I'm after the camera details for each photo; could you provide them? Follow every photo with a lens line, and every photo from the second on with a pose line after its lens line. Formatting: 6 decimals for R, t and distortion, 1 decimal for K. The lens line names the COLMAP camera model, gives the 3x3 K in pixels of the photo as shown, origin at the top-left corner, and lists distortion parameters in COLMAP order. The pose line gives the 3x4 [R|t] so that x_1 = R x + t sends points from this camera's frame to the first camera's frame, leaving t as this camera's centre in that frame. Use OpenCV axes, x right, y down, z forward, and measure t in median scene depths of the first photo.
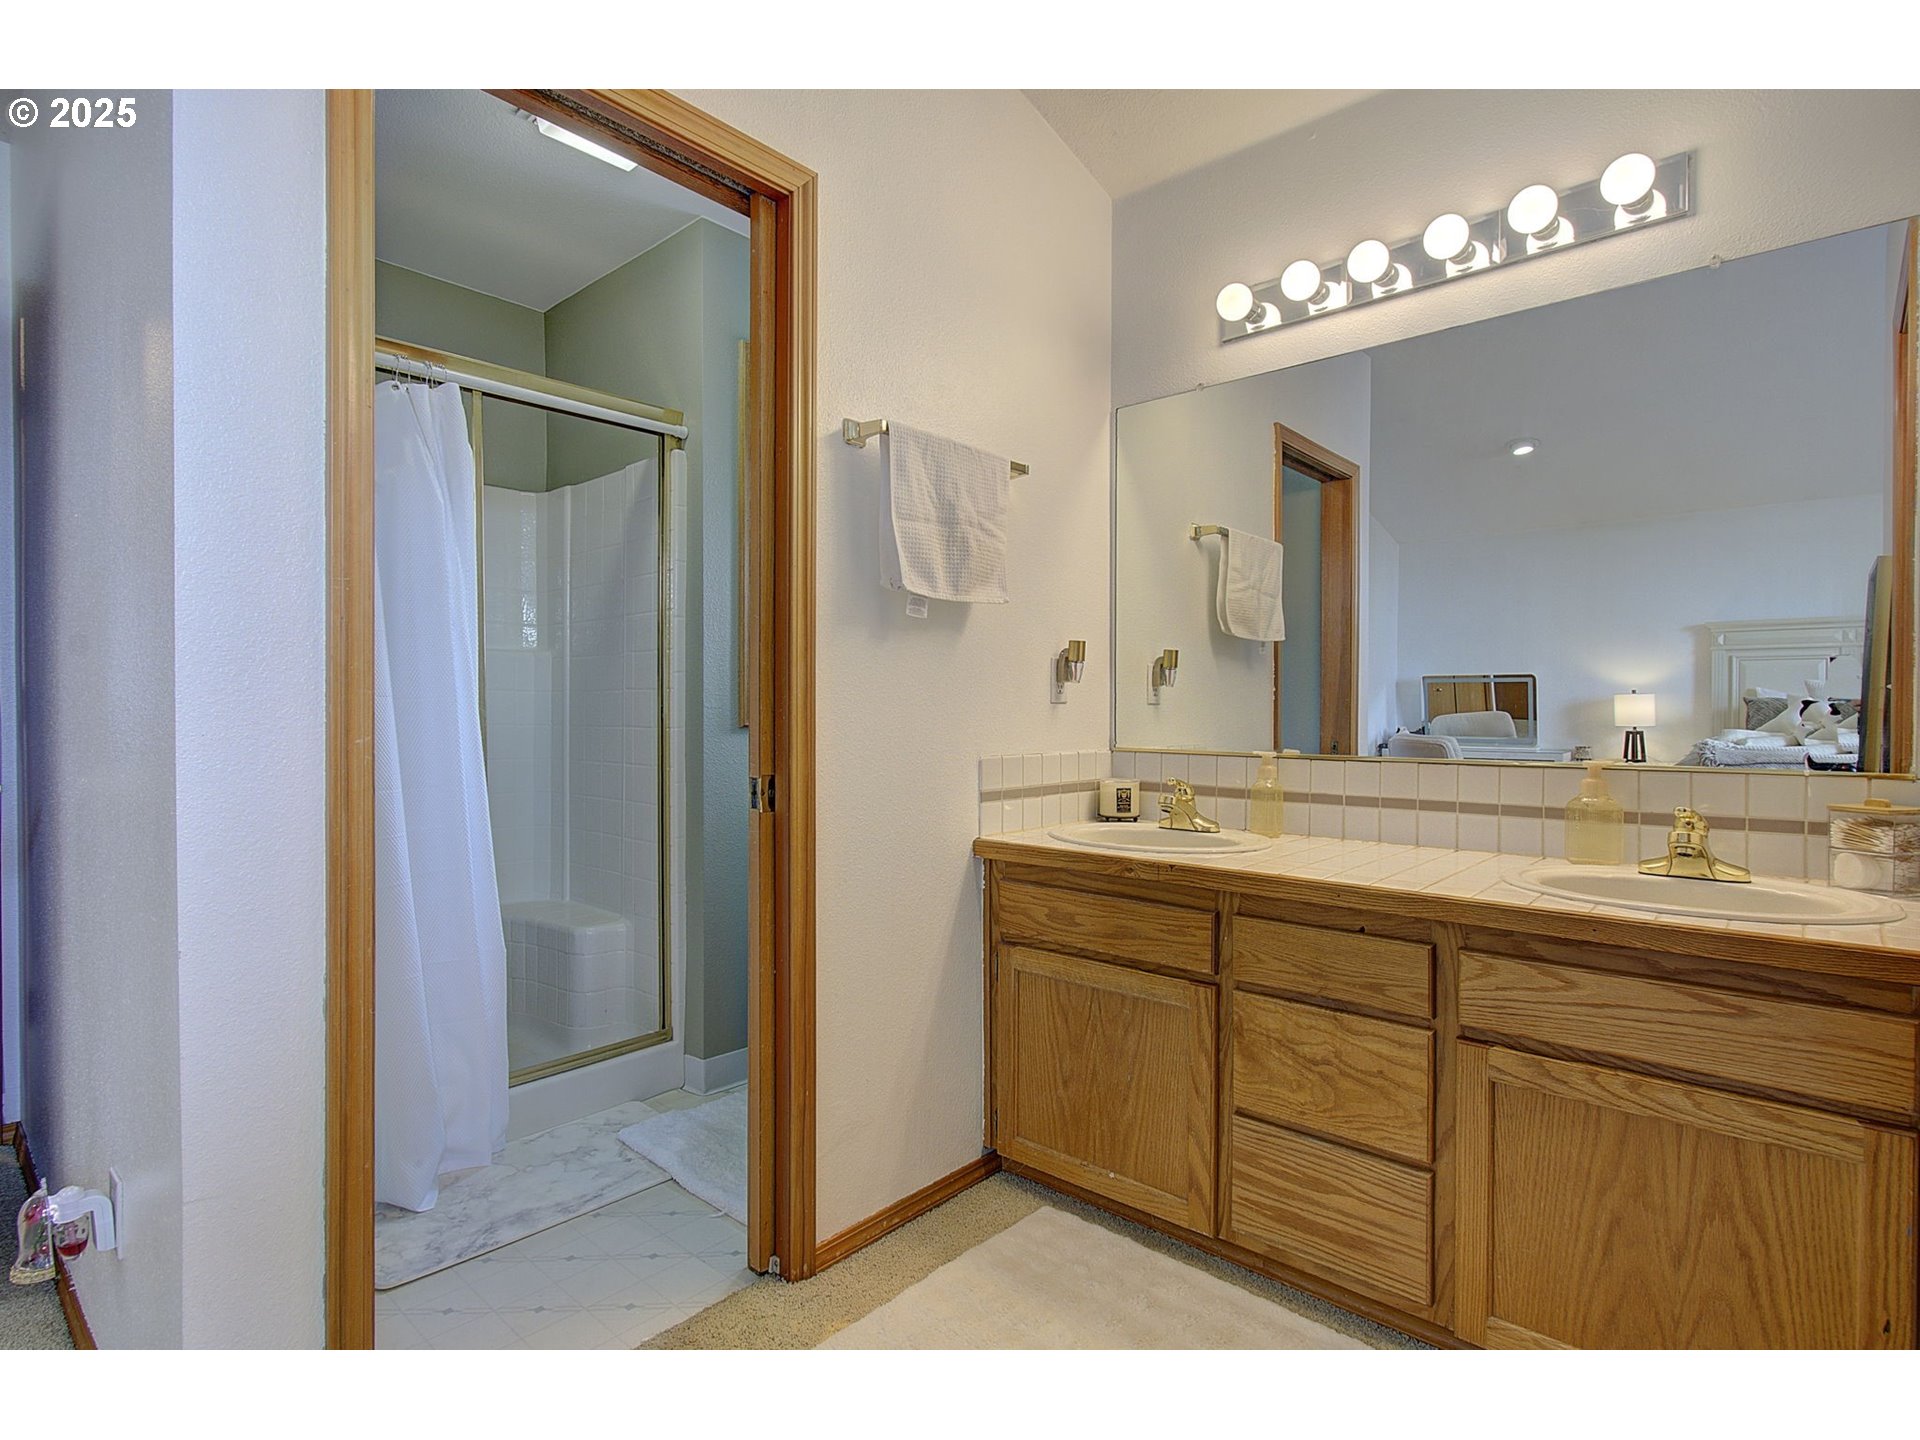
lens RADIAL K [[949.7, 0, 961.1], [0, 949.7, 721.1], [0, 0, 1]] dist [-0.003312, -0.000421]
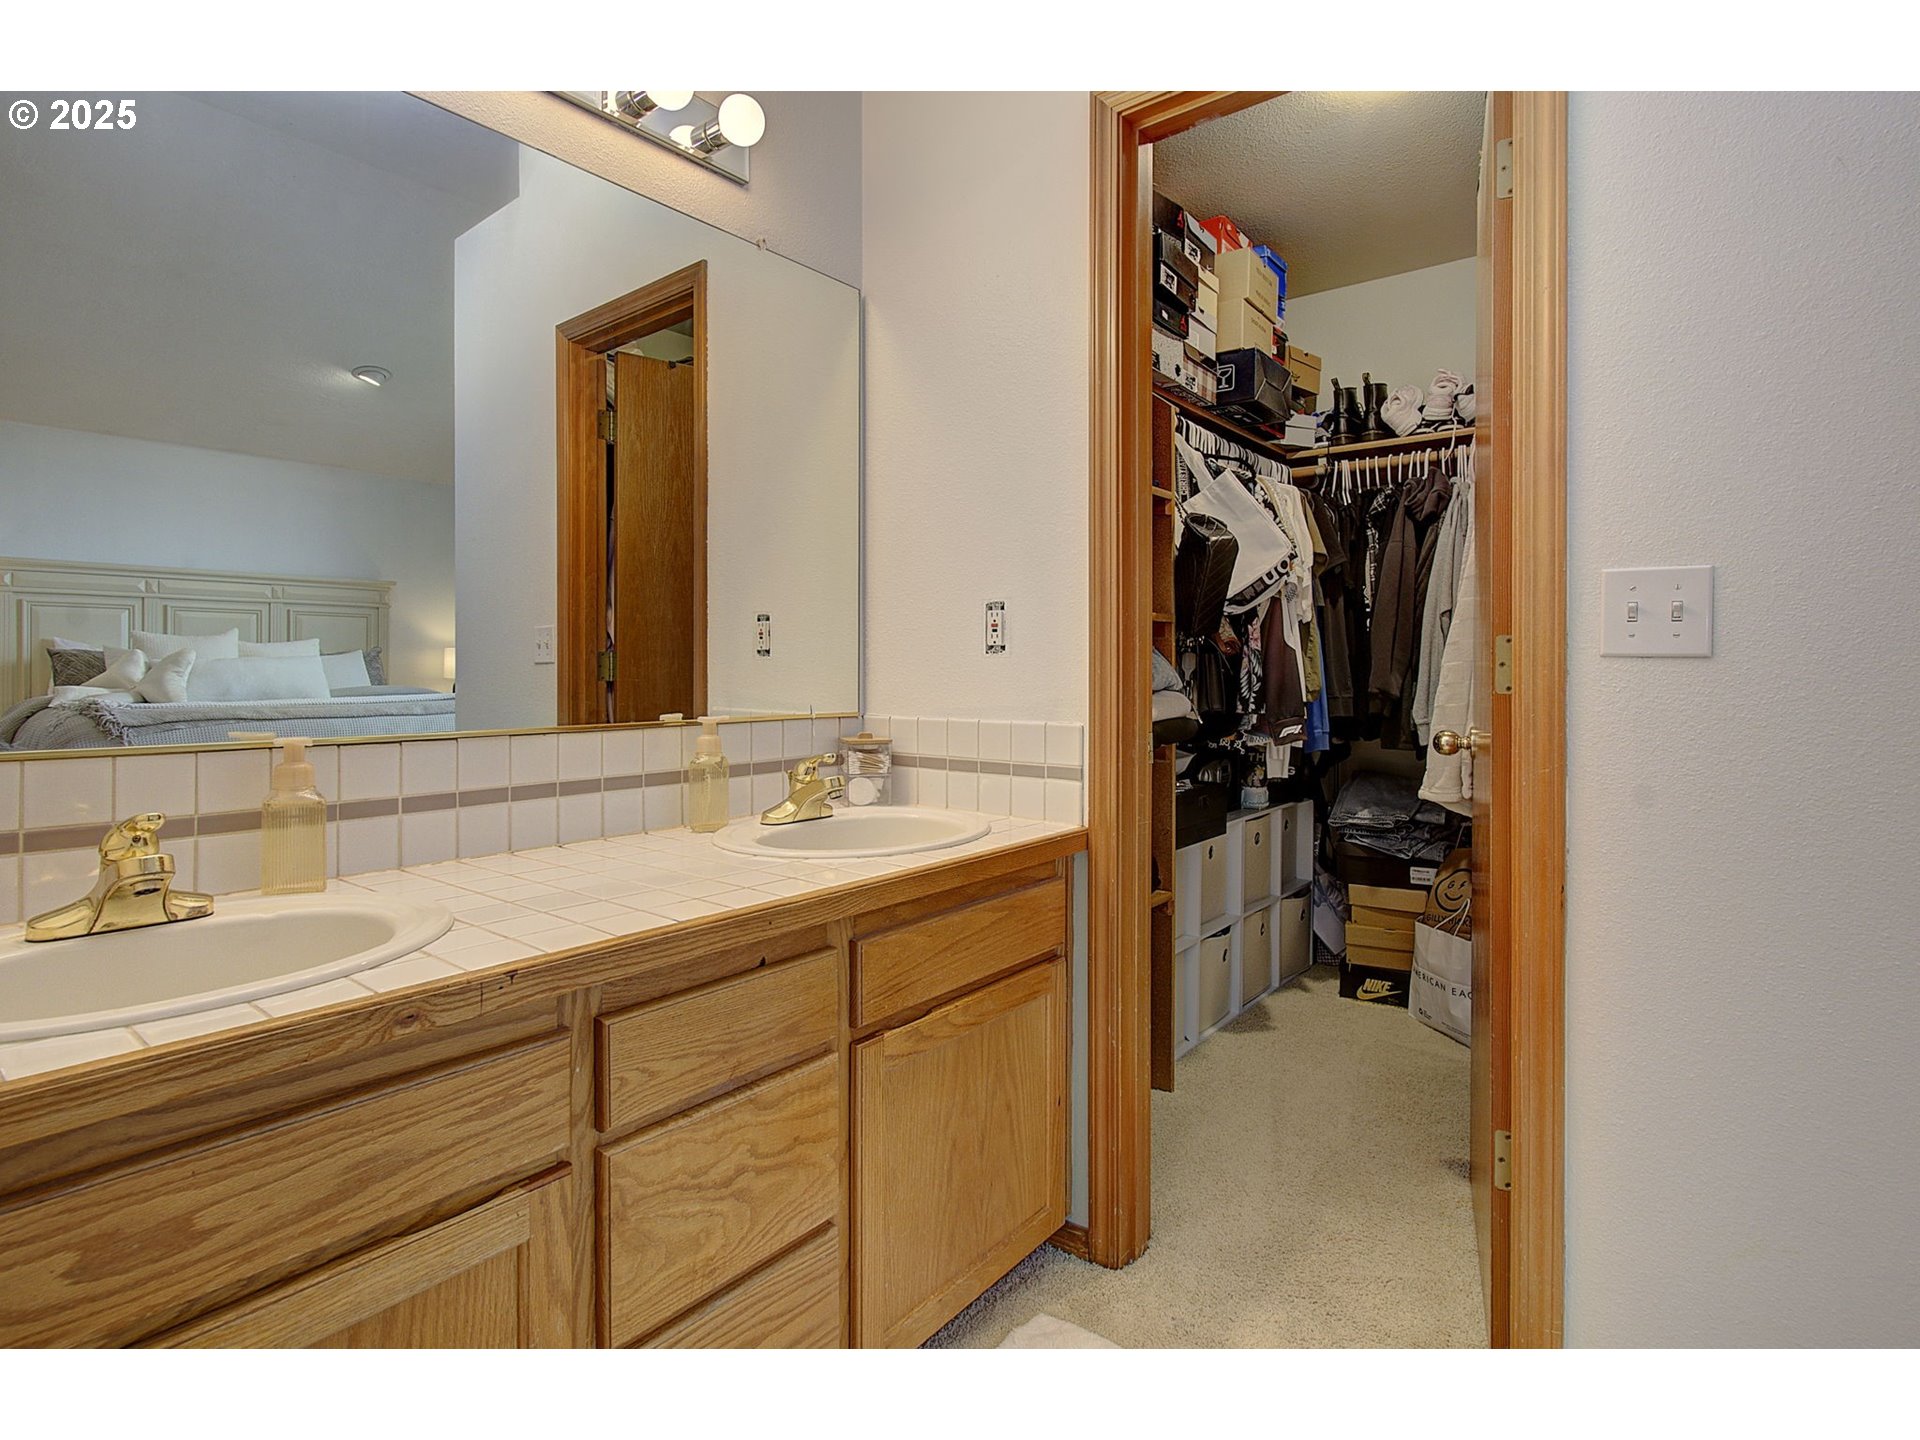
lens RADIAL K [[949.7, 0, 978.3], [0, 949.7, 676.6], [0, 0, 1]] dist [-0.003312, -0.000421]
pose [[-0.047607, -0.007528, 0.998838, -0.284910], [0.007271, 0.999942, 0.007883, -0.002864], [-0.998840, 0.007637, -0.047549, 0.796771]]
